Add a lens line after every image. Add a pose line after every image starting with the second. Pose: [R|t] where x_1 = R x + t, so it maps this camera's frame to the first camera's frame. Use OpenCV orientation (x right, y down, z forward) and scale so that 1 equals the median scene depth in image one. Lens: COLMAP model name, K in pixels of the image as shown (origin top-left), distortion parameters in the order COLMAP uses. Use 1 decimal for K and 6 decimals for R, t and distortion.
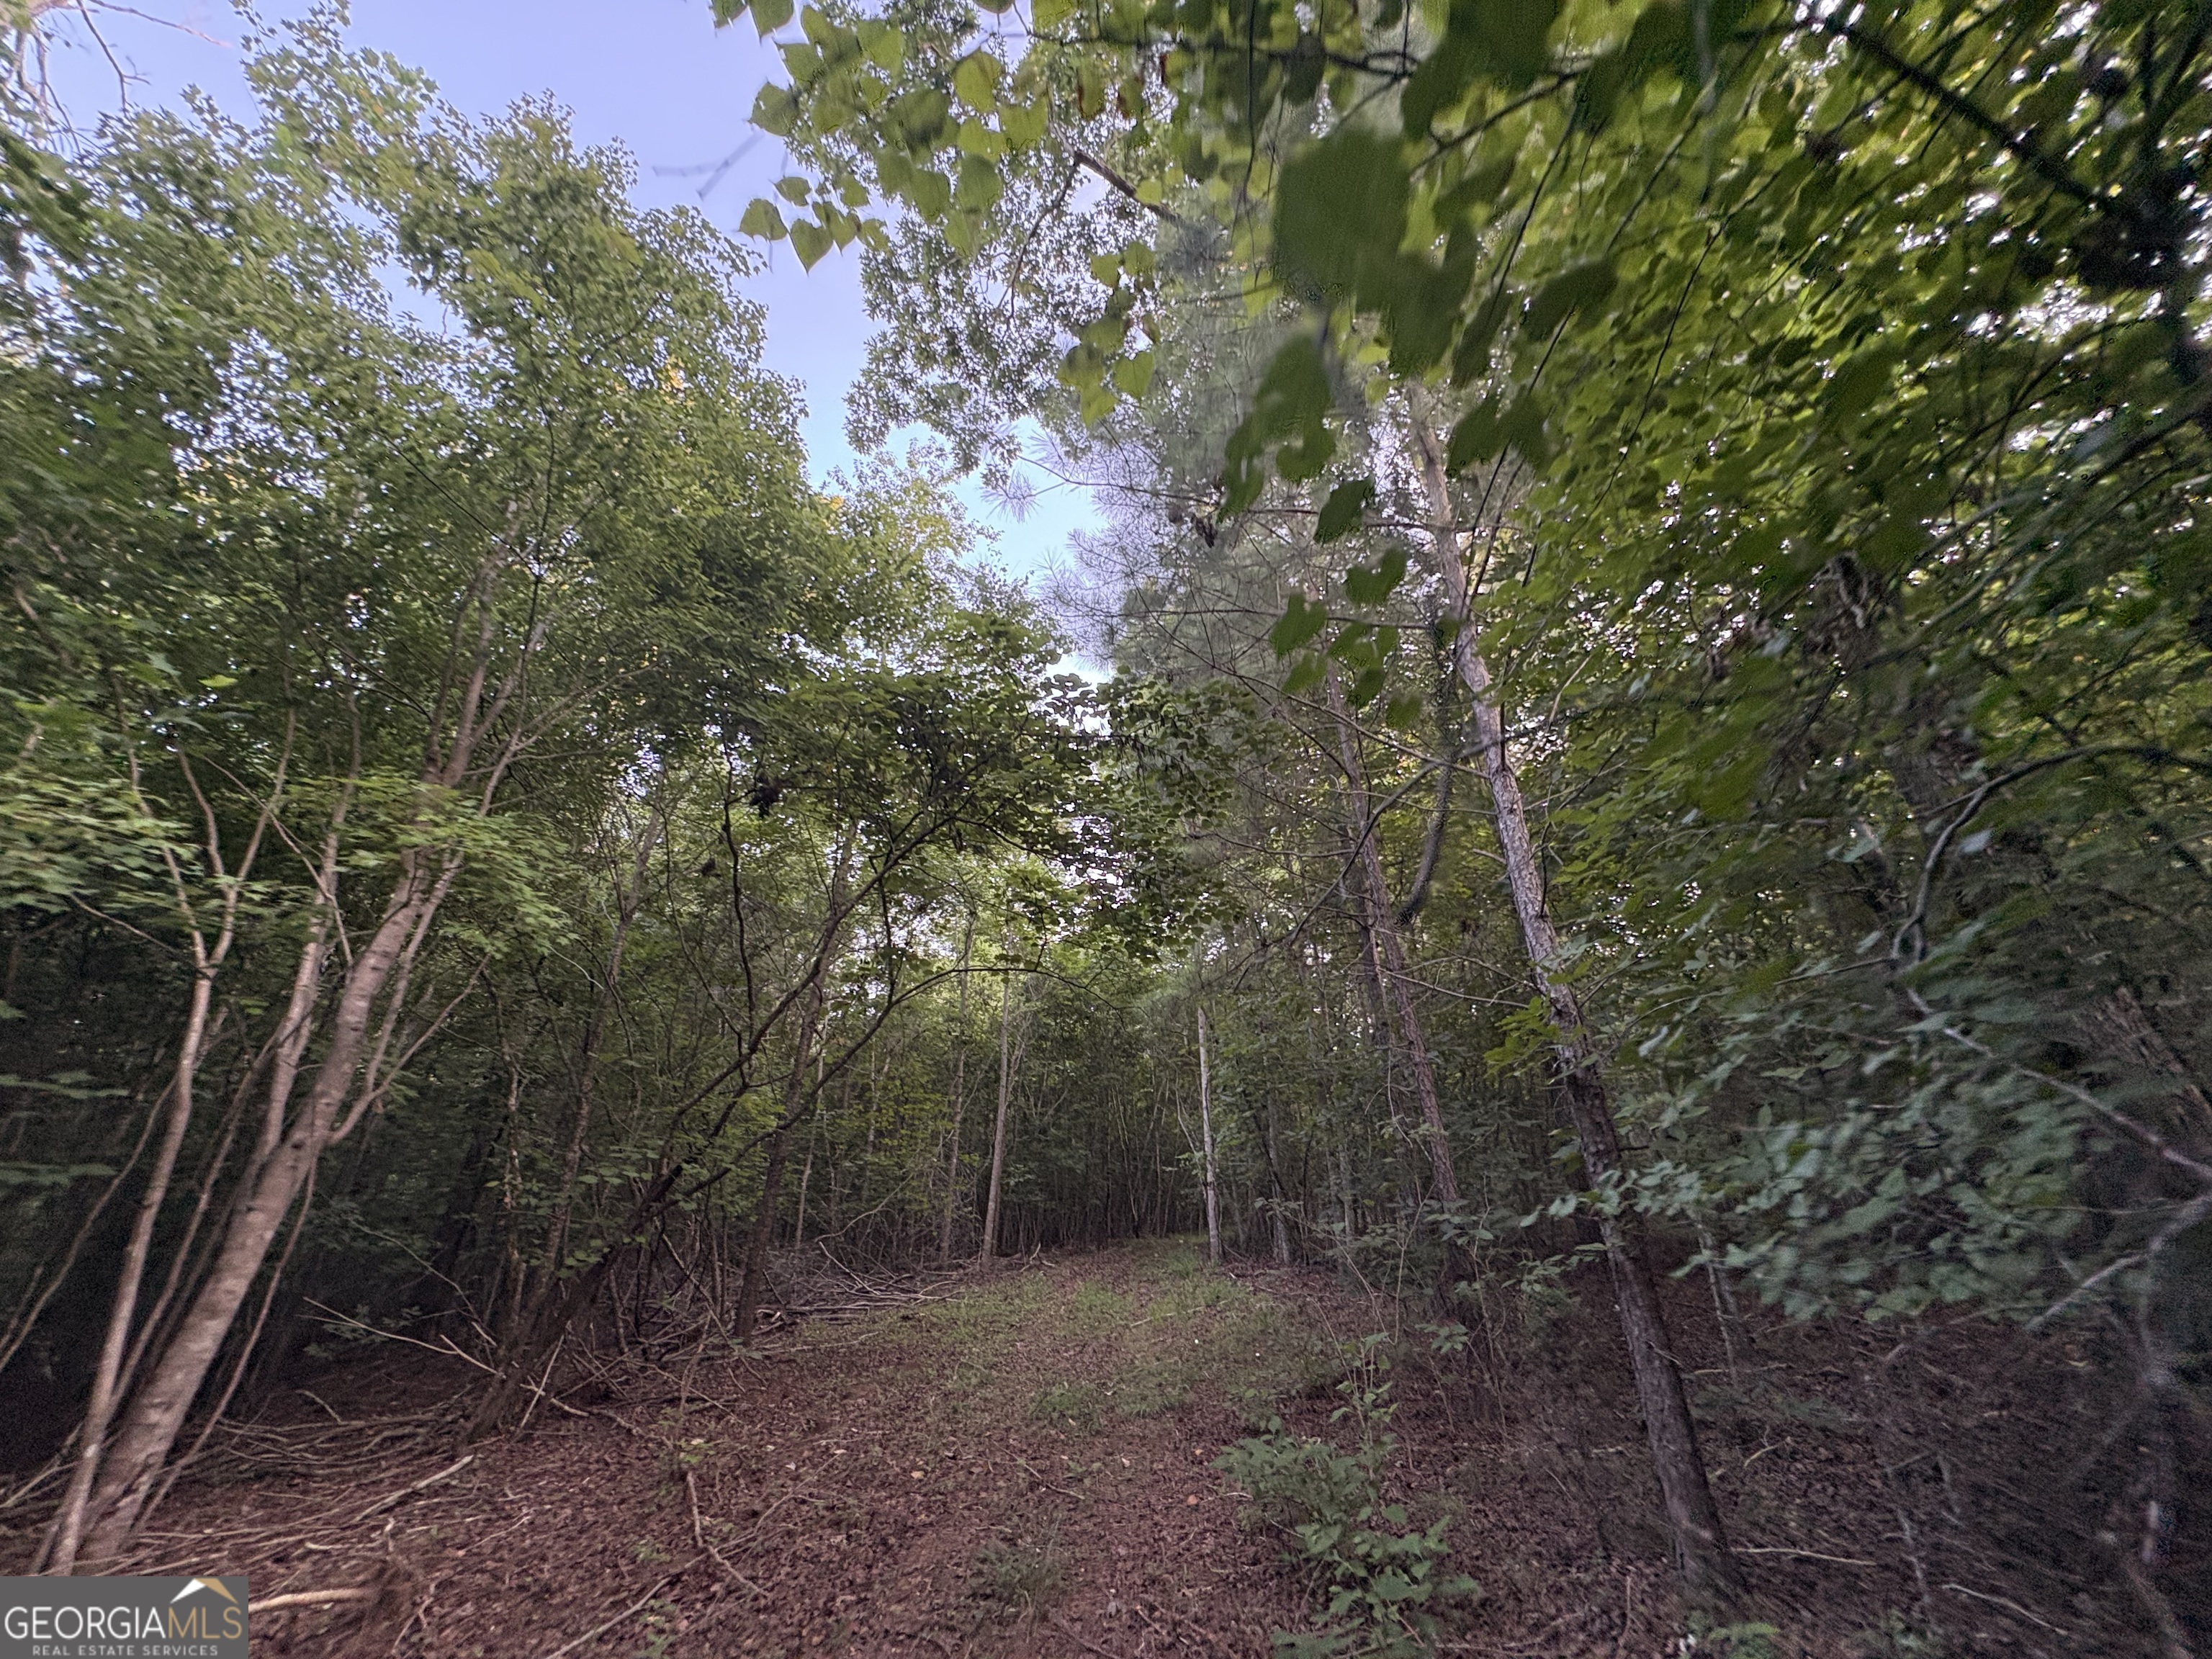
lens RADIAL K [[899.7, 0, 1106.0], [0, 899.7, 829.5], [0, 0, 1]] dist [-0.001254, -0.000045]
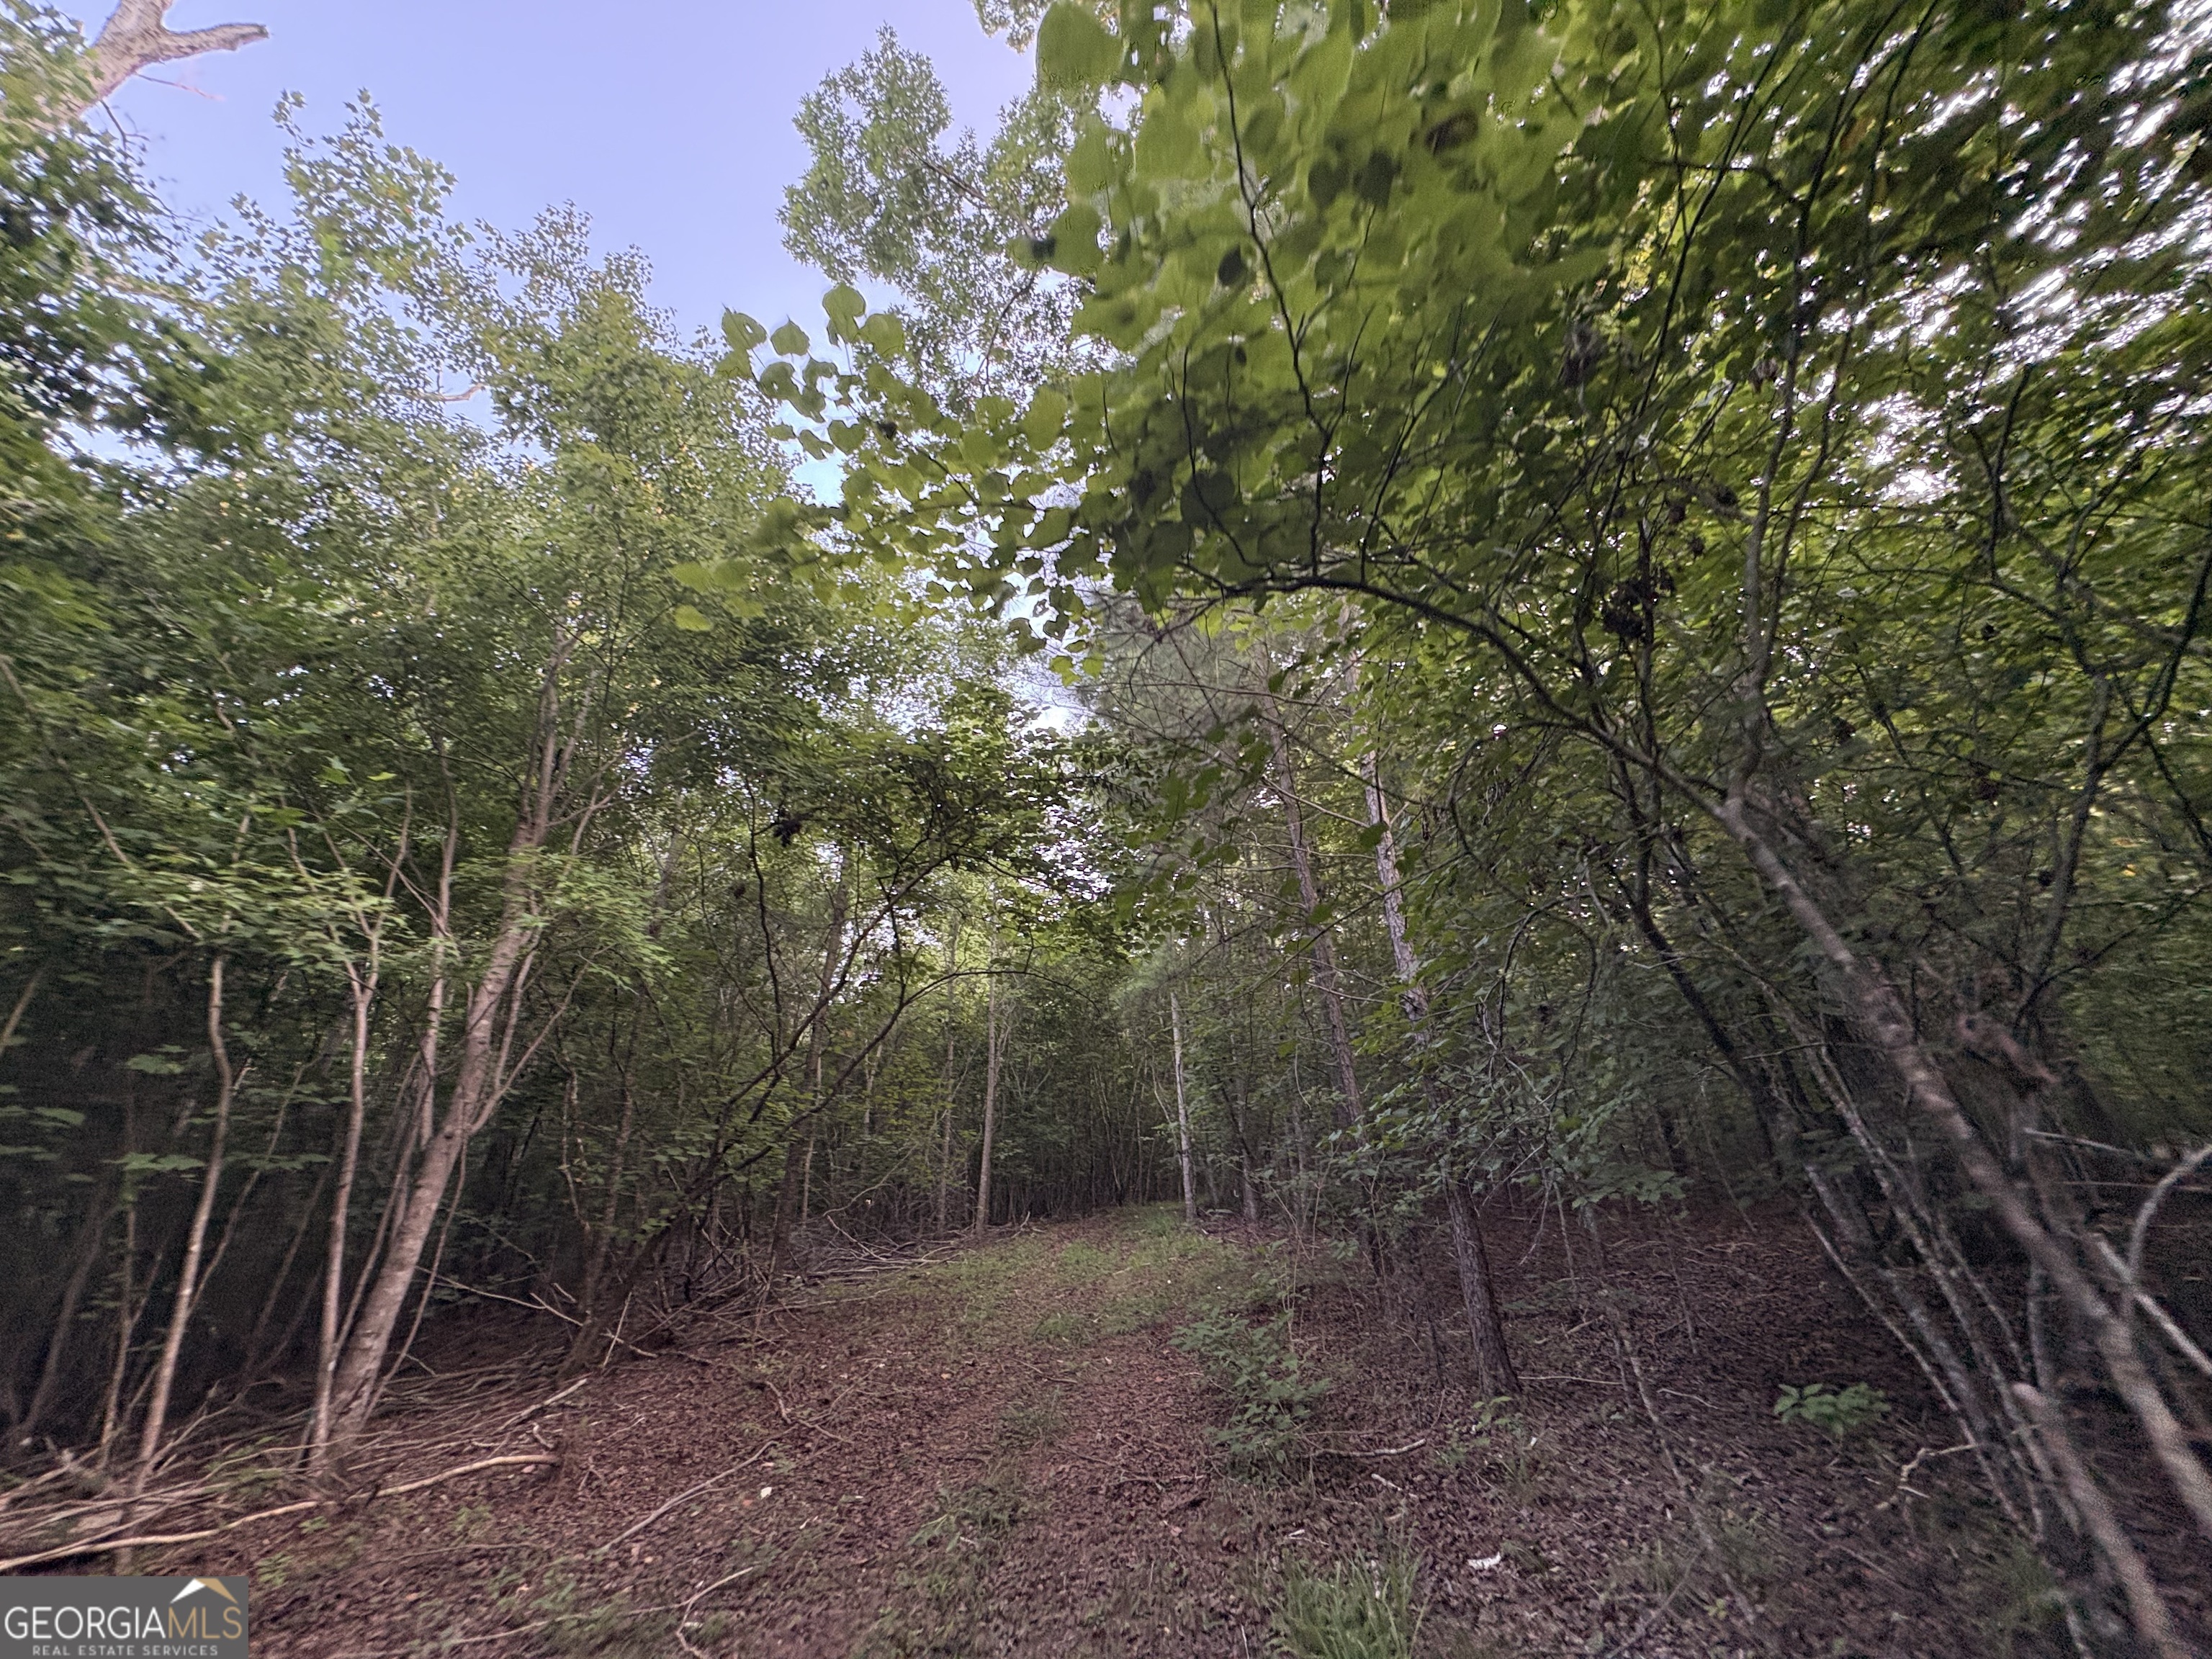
lens RADIAL K [[899.7, 0, 1106.0], [0, 899.7, 829.5], [0, 0, 1]] dist [-0.001254, -0.000045]
pose [[0.999394, -0.023060, 0.026088, 0.001310], [0.022422, 0.999449, 0.024487, -0.051905], [-0.026639, -0.023887, 0.999360, -0.161006]]
